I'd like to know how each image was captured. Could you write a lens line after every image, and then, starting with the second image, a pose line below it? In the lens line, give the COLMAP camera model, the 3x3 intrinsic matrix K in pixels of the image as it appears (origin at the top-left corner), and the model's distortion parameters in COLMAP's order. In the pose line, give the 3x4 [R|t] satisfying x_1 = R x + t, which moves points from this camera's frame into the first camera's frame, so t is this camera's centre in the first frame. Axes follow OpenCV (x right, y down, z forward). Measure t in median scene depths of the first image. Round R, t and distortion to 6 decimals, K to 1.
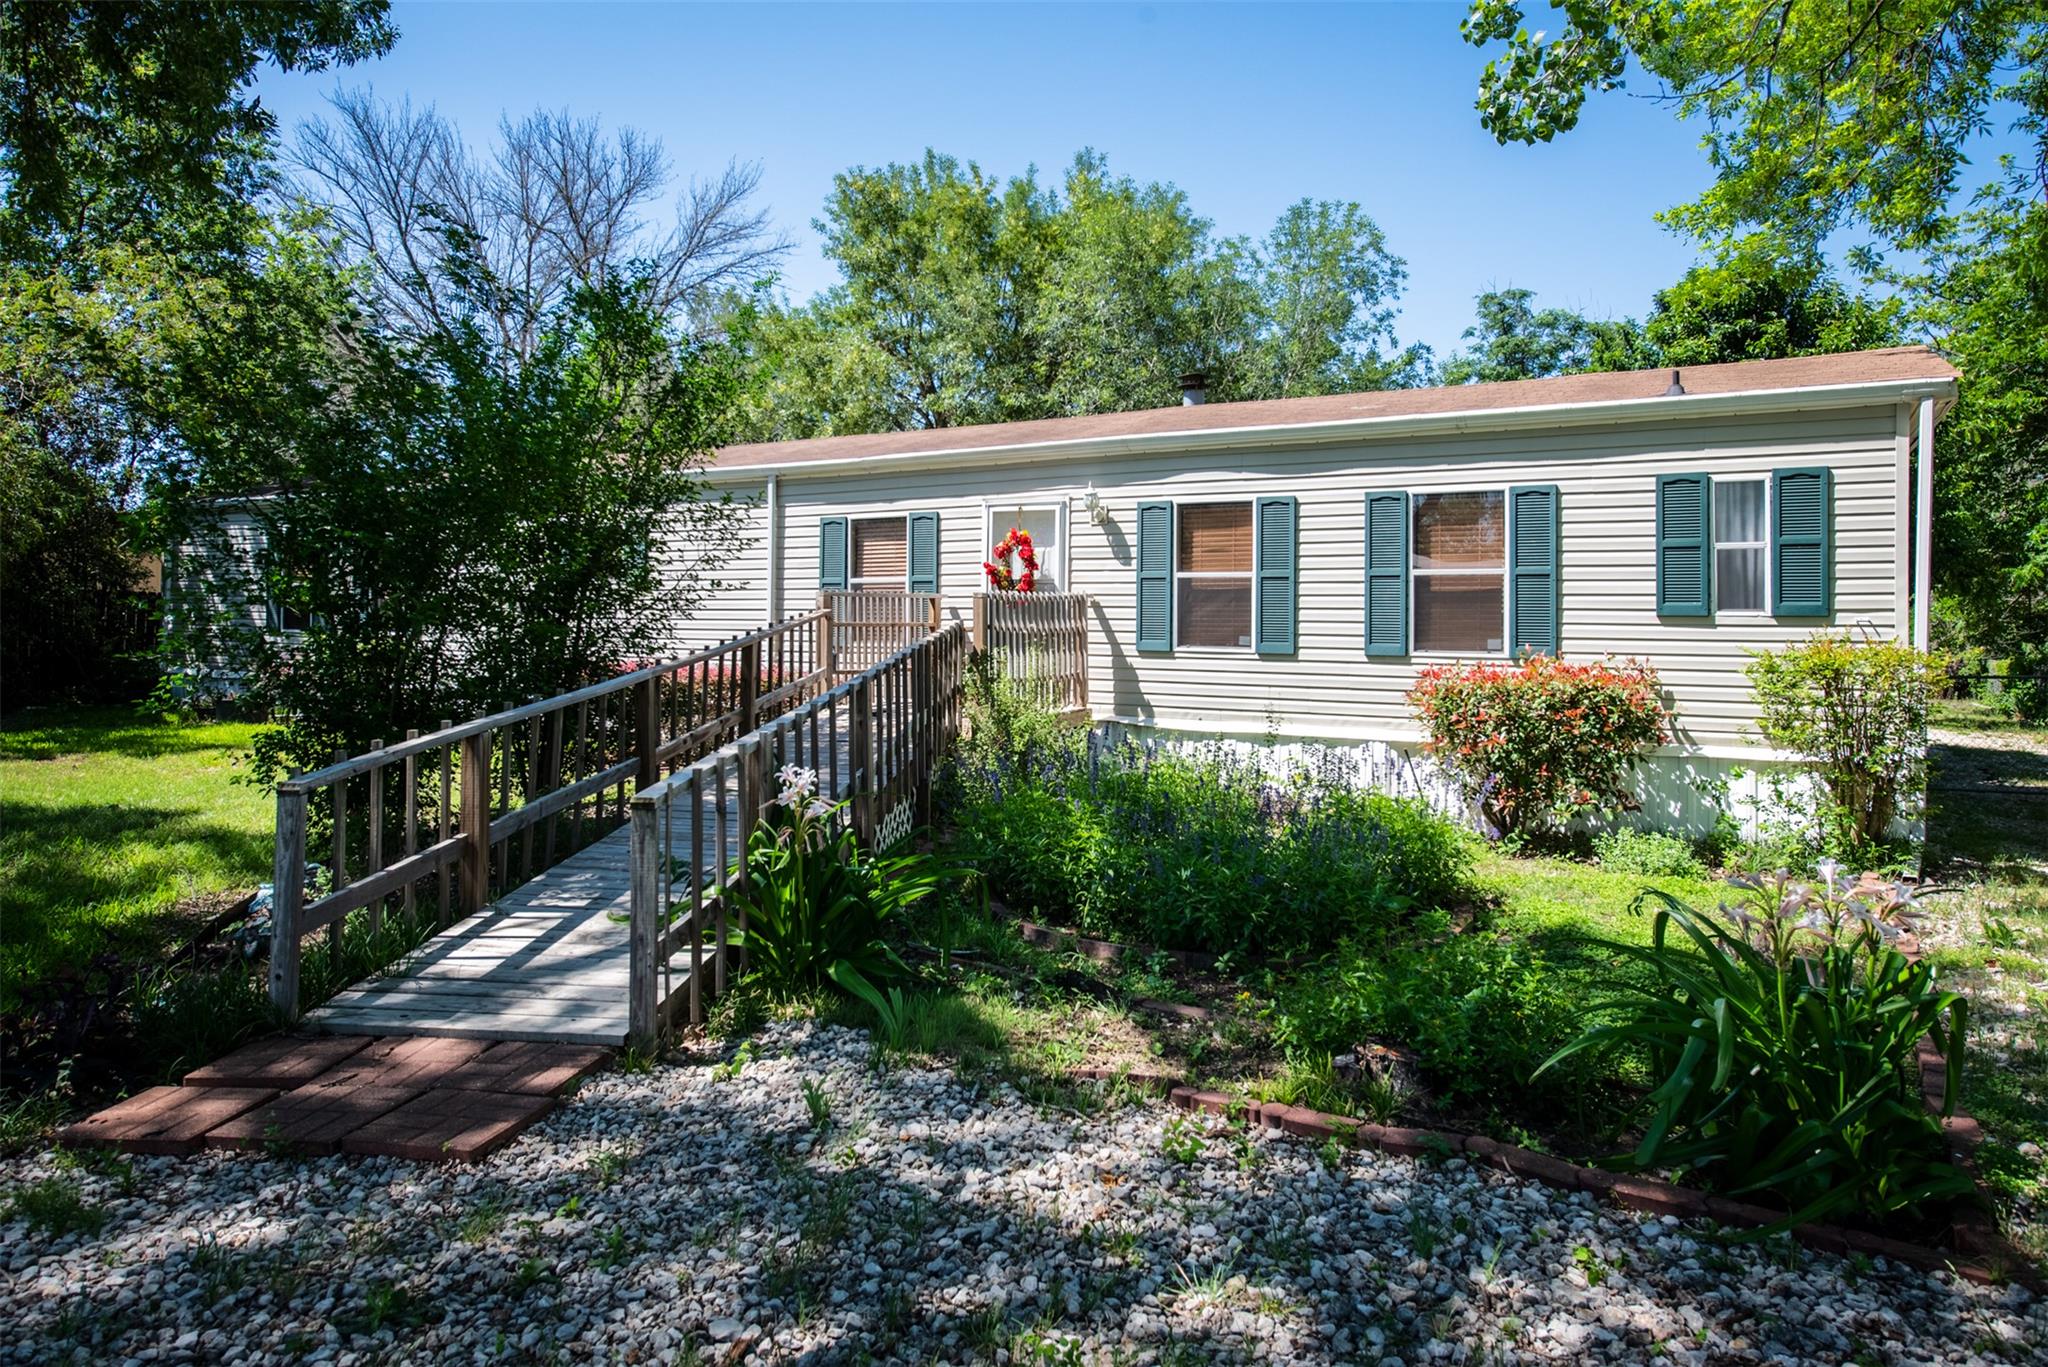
lens RADIAL K [[1338.6, 0, 1046.1], [0, 1338.6, 597.2], [0, 0, 1]] dist [0.000674, -0.004996]
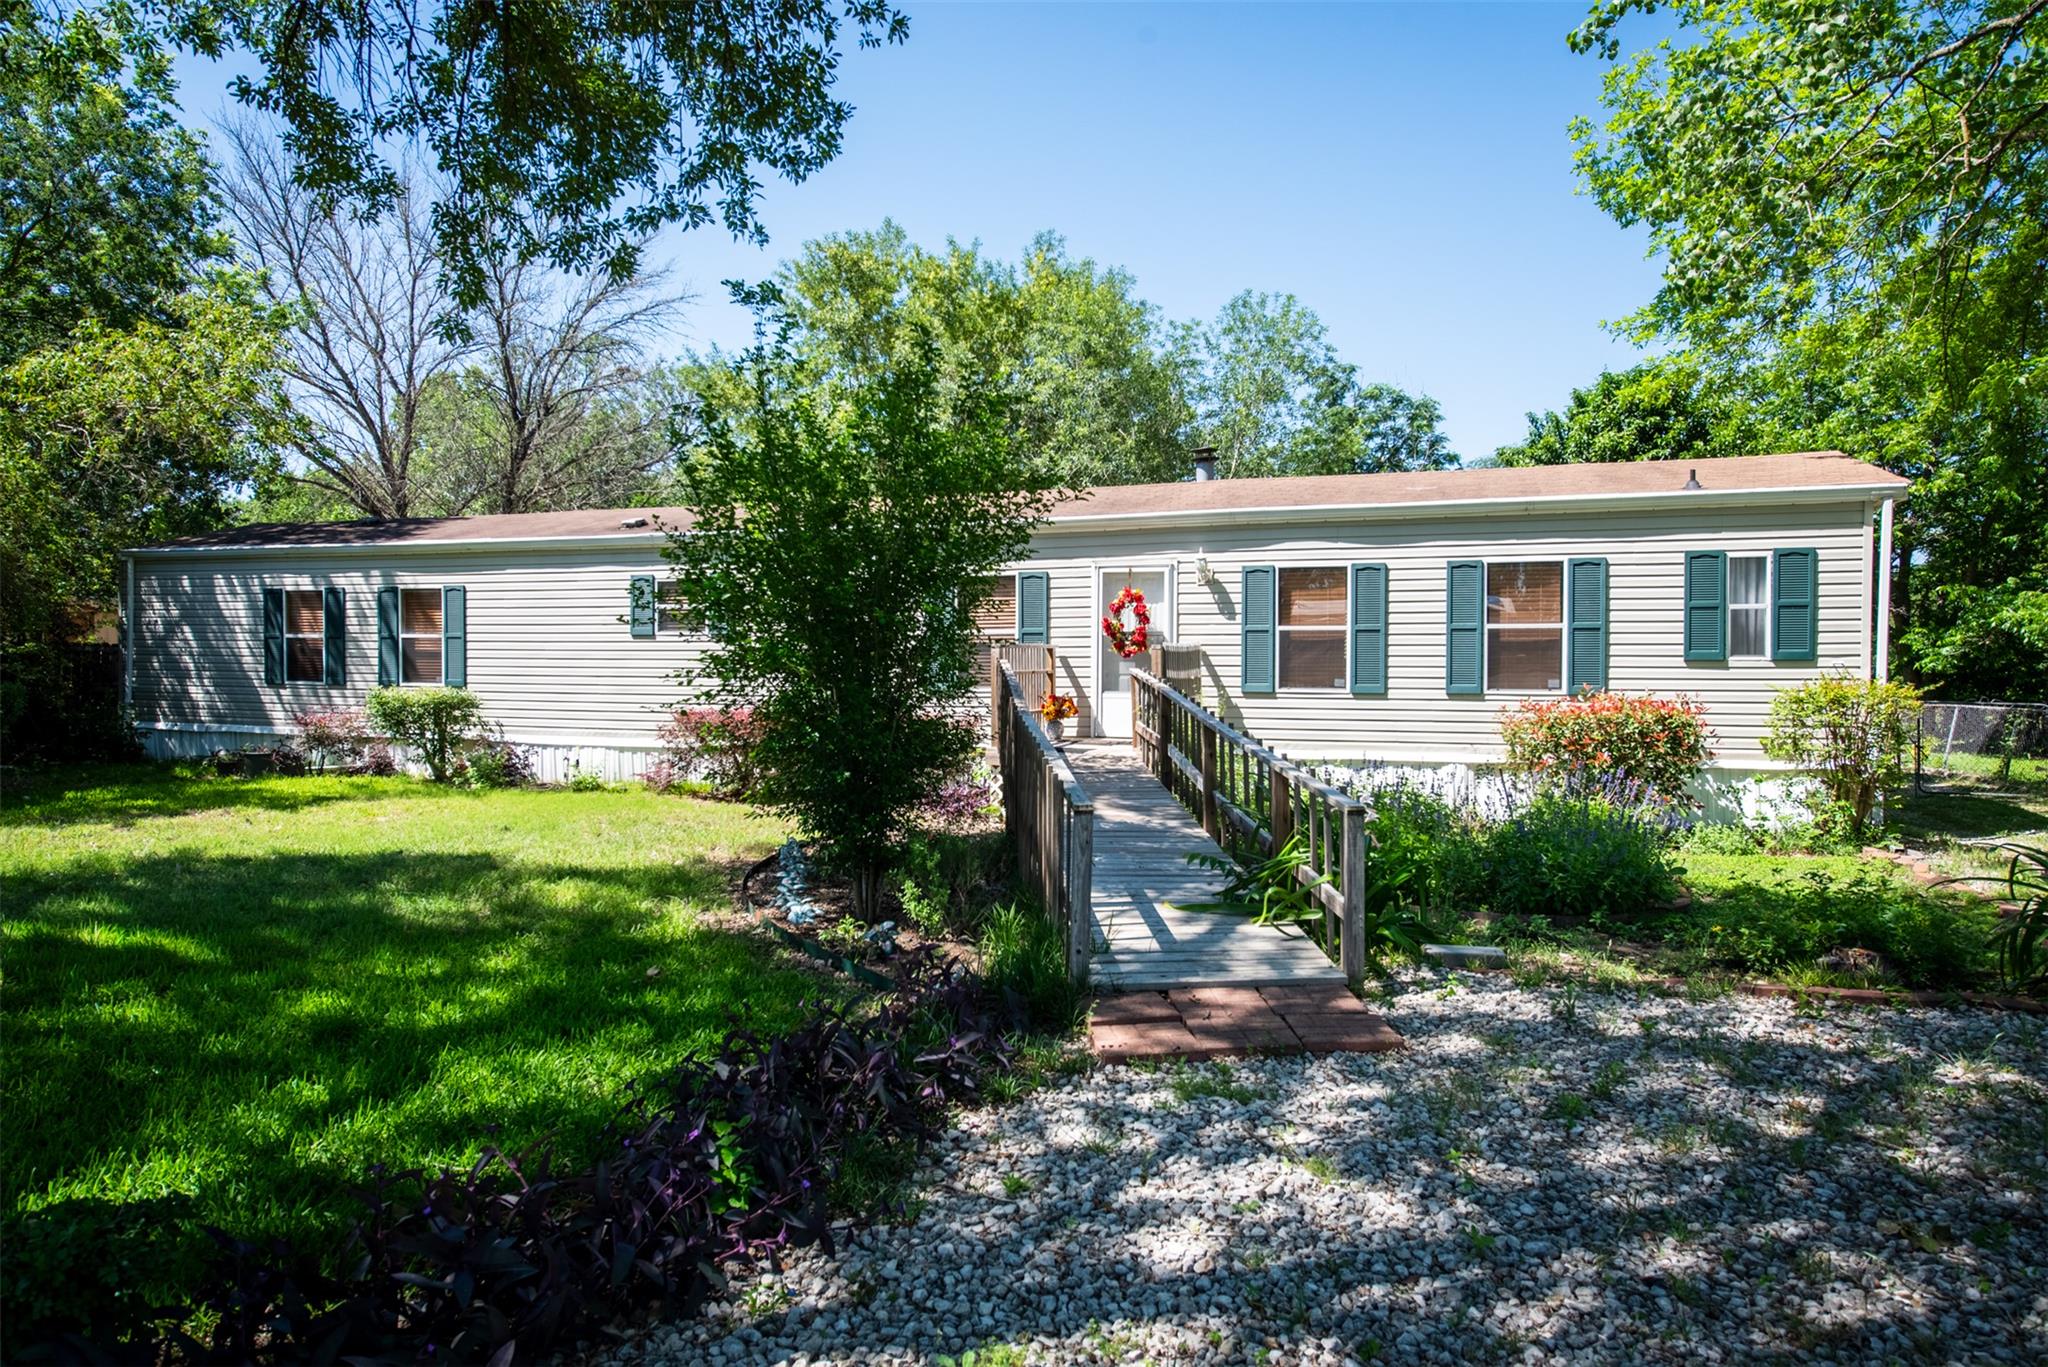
lens RADIAL K [[1338.6, 0, 1022.0], [0, 1338.6, 674.2], [0, 0, 1]] dist [0.000674, -0.004996]
pose [[0.977600, -0.010615, 0.210201, -0.399854], [0.004656, 0.999574, 0.028824, -0.011803], [-0.210418, -0.027200, 0.977233, -0.117453]]
